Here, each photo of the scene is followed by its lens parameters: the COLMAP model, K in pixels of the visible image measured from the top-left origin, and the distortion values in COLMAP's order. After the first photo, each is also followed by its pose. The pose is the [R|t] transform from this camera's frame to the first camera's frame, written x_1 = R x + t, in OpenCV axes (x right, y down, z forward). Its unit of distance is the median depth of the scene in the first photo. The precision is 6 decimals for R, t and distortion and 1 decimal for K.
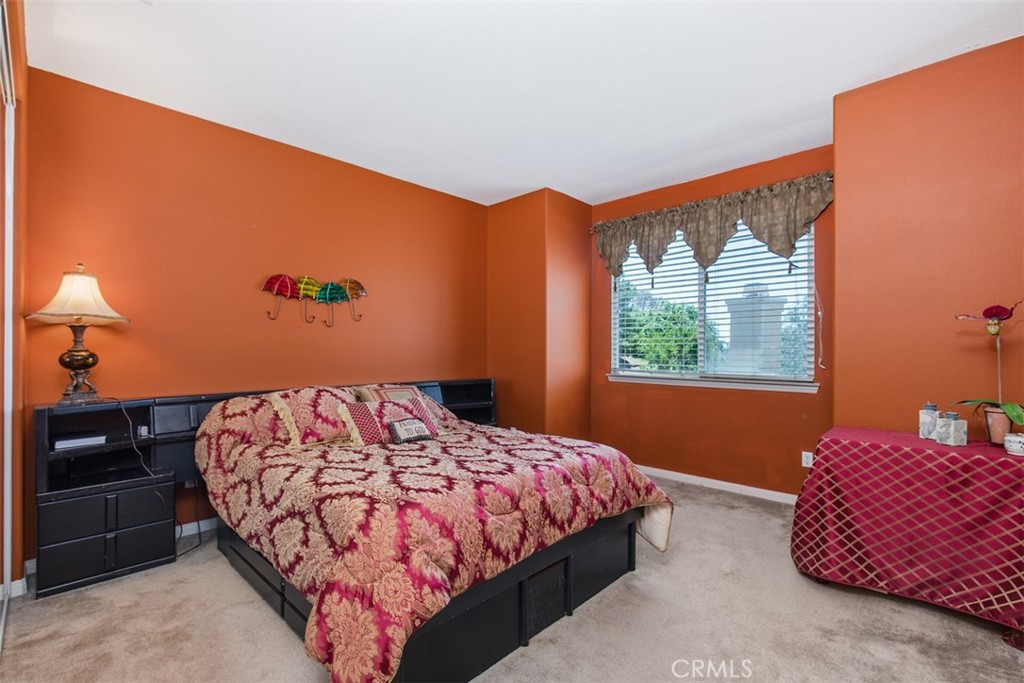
lens RADIAL K [[464.8, 0, 511.0], [0, 464.8, 346.5], [0, 0, 1]] dist [-0.001073, -0.000247]
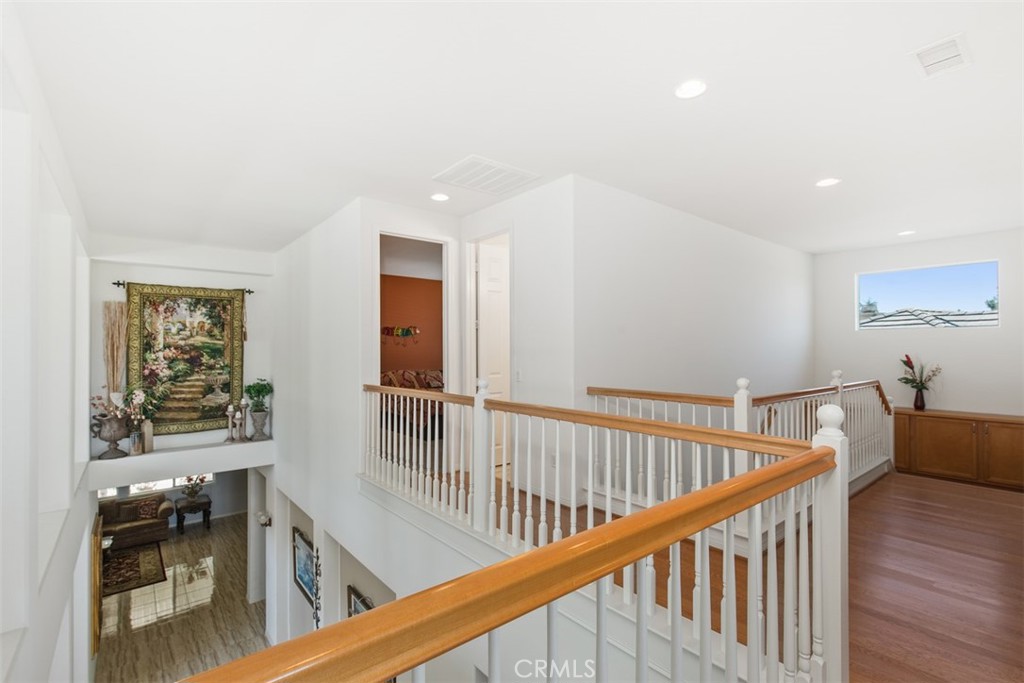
lens RADIAL K [[464.8, 0, 512.4], [0, 464.8, 343.5], [0, 0, 1]] dist [-0.001073, -0.000247]
pose [[0.996326, 0.004992, -0.085494, 0.506864], [-0.004927, 0.999987, 0.000968, -0.081356], [0.085497, -0.000543, 0.996338, -1.837907]]
